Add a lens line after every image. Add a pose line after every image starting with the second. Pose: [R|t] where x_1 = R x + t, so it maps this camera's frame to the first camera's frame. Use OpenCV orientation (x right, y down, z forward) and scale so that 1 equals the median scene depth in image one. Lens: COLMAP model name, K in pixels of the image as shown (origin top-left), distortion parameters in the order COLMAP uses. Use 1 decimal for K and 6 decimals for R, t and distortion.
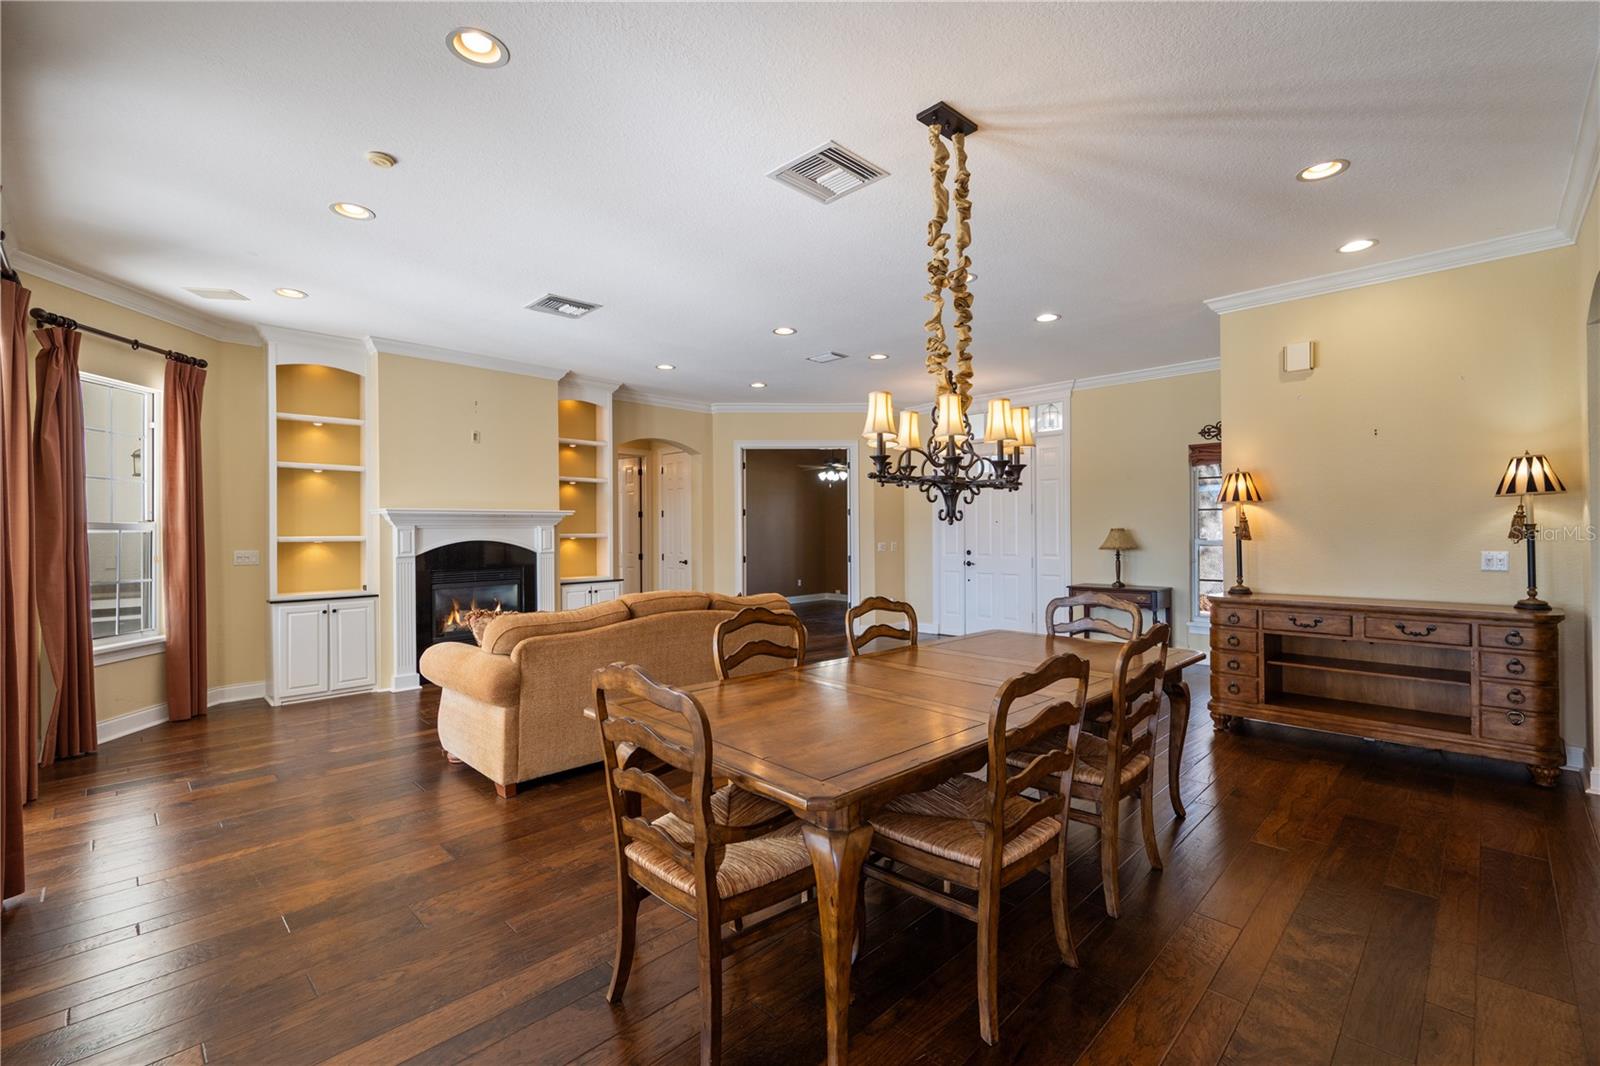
lens RADIAL K [[690.1, 0, 795.5], [0, 690.1, 531.5], [0, 0, 1]] dist [-0.000513, -0.000169]
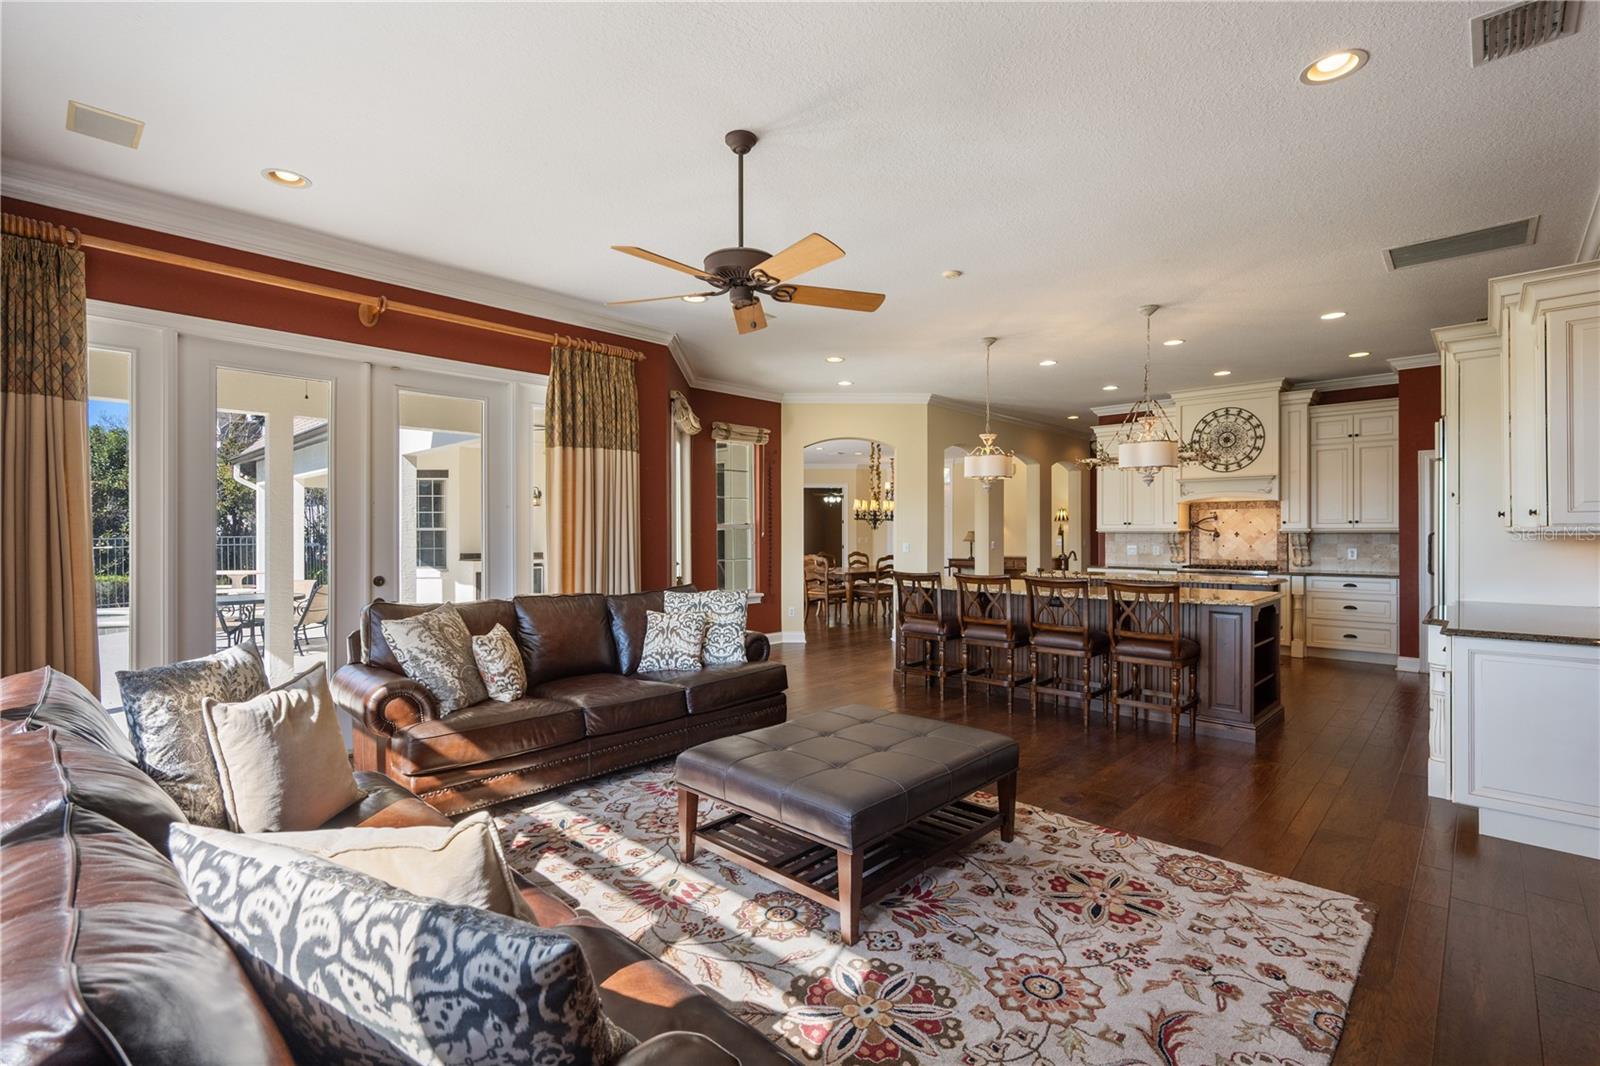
lens RADIAL K [[731.8, 0, 795.3], [0, 731.8, 532.8], [0, 0, 1]] dist [0.000222, -0.000071]
pose [[0.999585, 0.004165, 0.028507, -0.196605], [-0.004172, 0.999991, 0.000193, 0.003121], [-0.028506, -0.000312, 0.999594, -1.782588]]
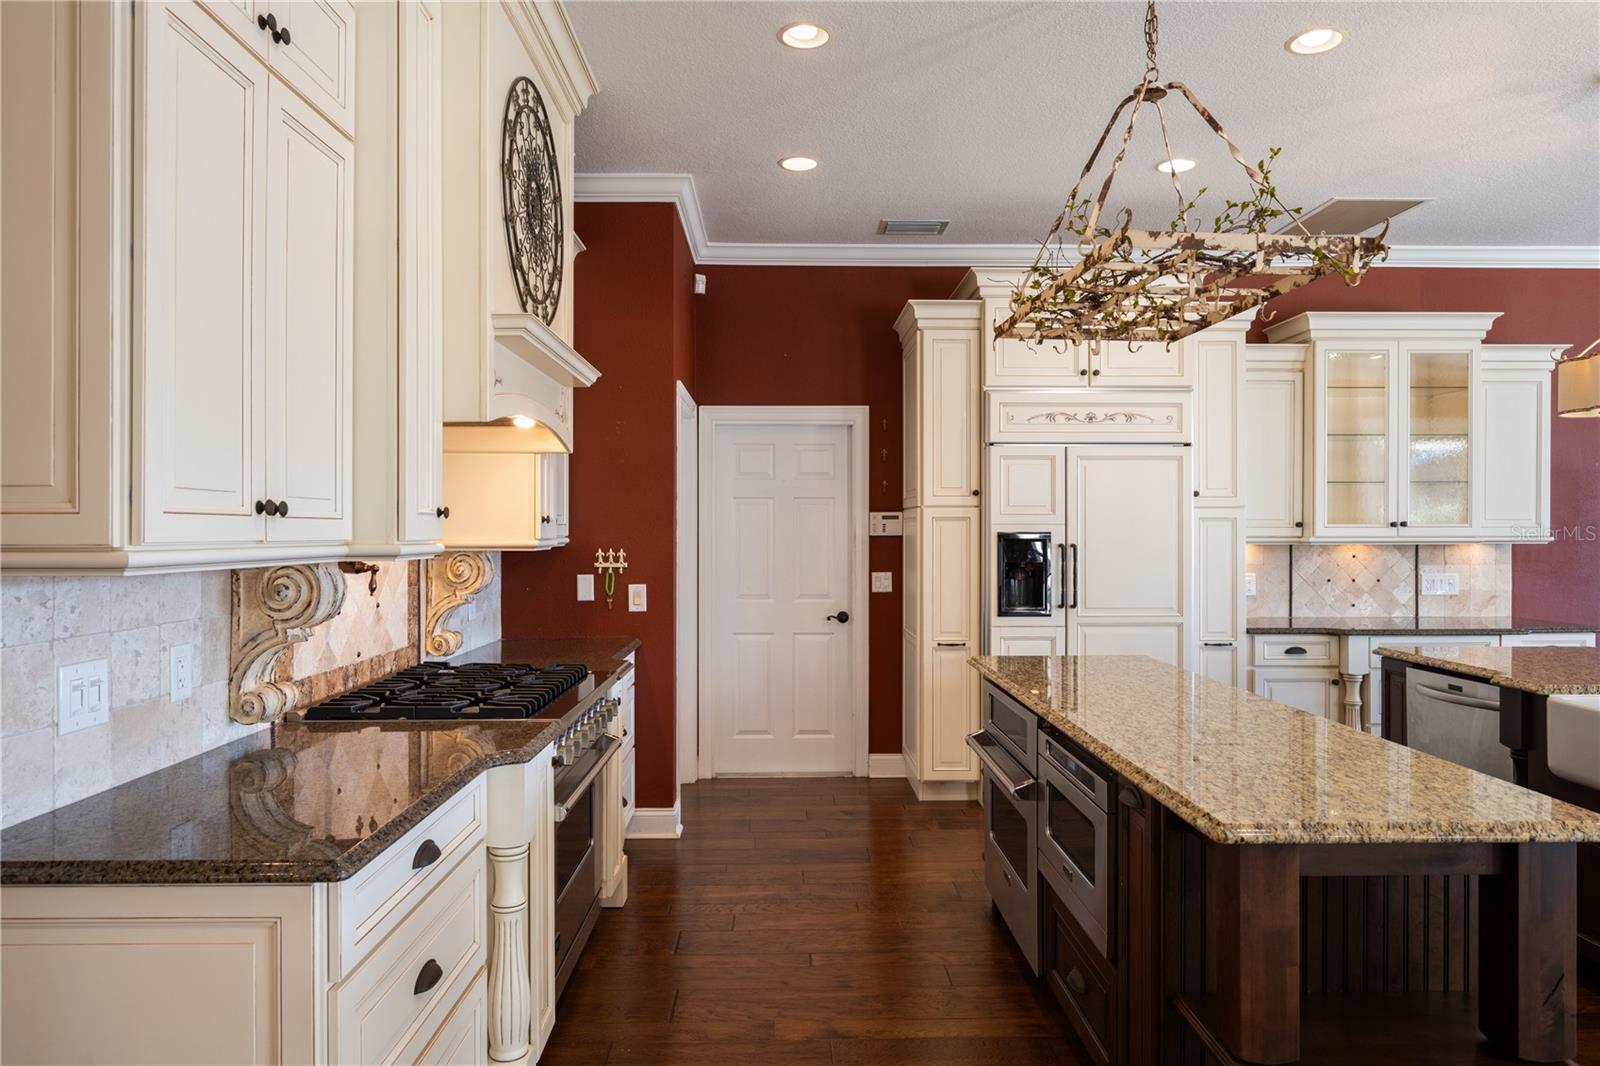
lens RADIAL K [[989.4, 0, 801.9], [0, 989.4, 526.4], [0, 0, 1]] dist [-0.006148, -0.003258]
pose [[-0.722444, 0.009485, 0.691365, 0.307670], [0.005839, 0.999954, -0.007617, -0.012229], [-0.691405, -0.001466, -0.722466, 0.196404]]
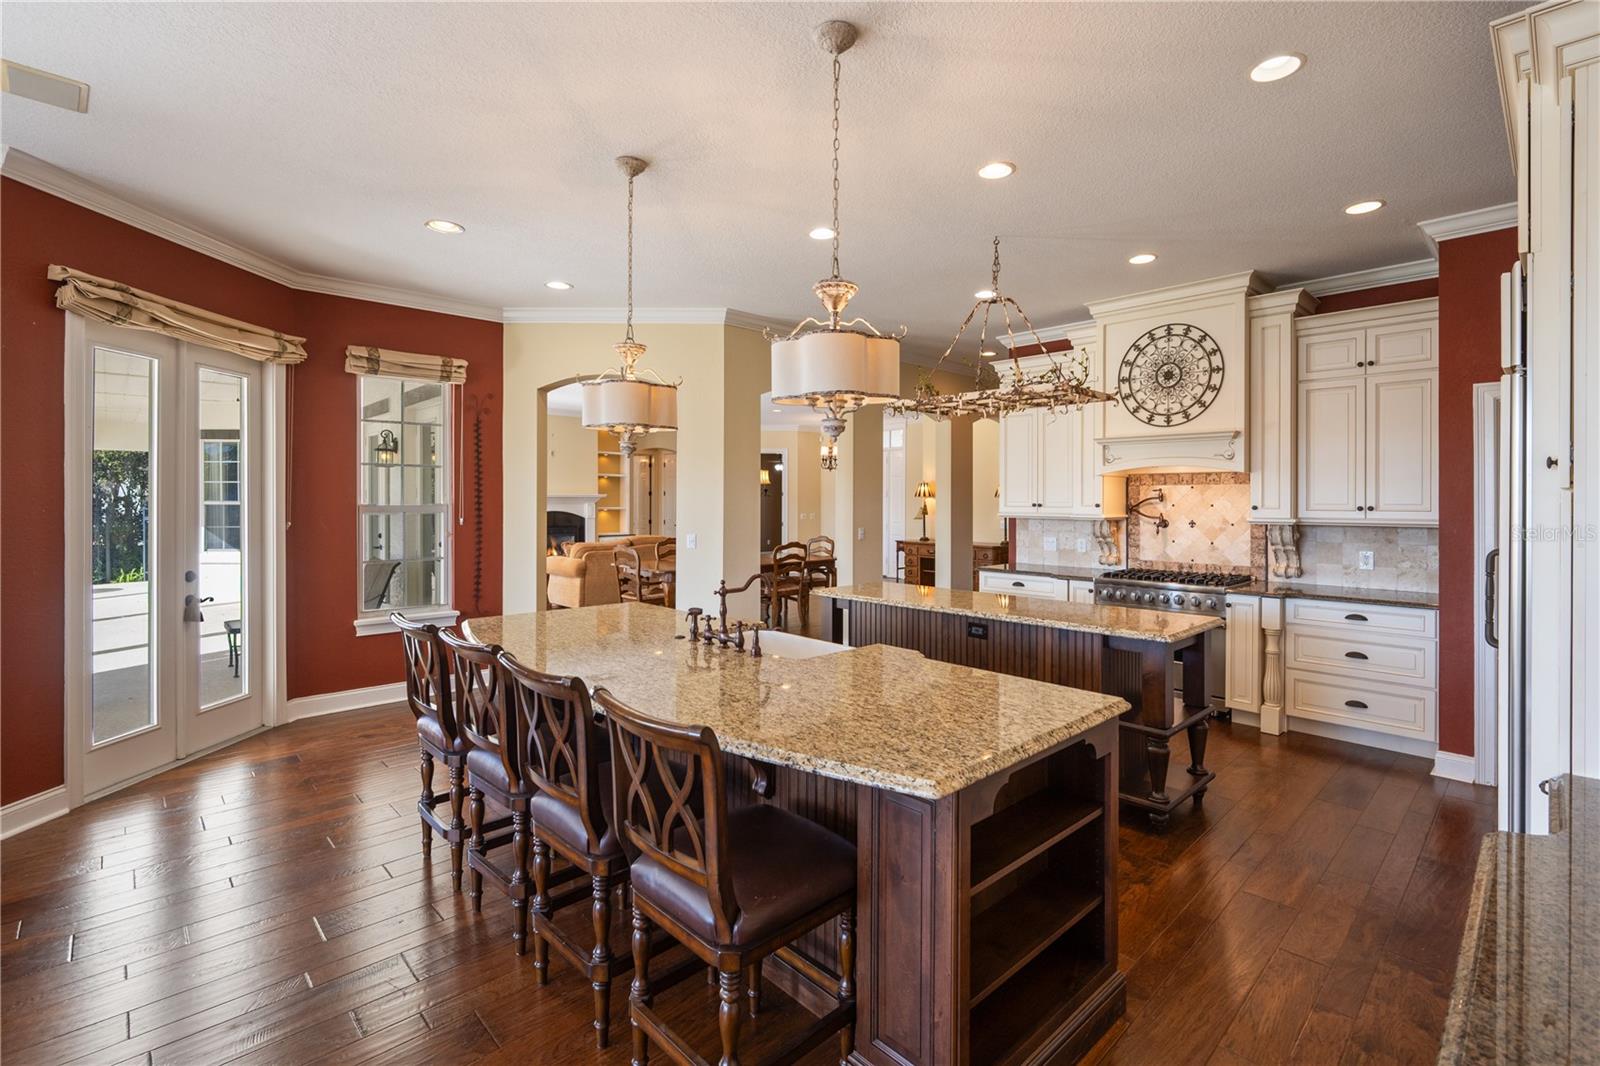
lens RADIAL K [[727.5, 0, 838.0], [0, 727.5, 498.7], [0, 0, 1]] dist [-0.004057, -0.000160]
pose [[0.999953, 0.008819, 0.003985, 0.360764], [-0.008813, 0.999960, -0.001482, -0.030025], [-0.003998, 0.001447, 0.999991, -1.179830]]
